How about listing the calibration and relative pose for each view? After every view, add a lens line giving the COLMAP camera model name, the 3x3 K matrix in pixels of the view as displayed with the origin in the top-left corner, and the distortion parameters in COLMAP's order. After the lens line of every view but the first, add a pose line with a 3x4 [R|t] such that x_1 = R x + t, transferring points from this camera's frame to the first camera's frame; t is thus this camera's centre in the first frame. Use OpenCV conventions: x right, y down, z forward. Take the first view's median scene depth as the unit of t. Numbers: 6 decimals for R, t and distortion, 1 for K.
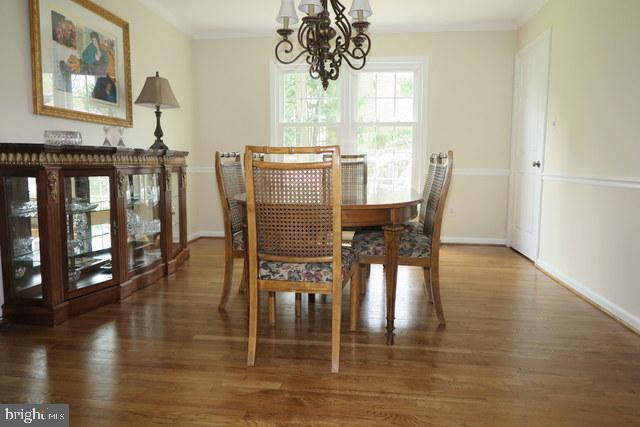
lens RADIAL K [[442.0, 0, 318.6], [0, 442.0, 210.5], [0, 0, 1]] dist [-0.001778, 0.007290]
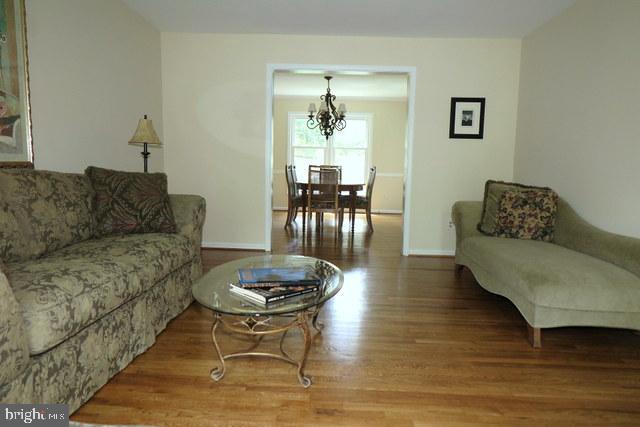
lens RADIAL K [[442.0, 0, 320.8], [0, 442.0, 218.6], [0, 0, 1]] dist [-0.001778, 0.007290]
pose [[0.995051, 0.009011, 0.098951, -0.218134], [-0.010179, 0.999884, 0.011310, 0.110255], [-0.098838, -0.012261, 0.995028, -1.205797]]
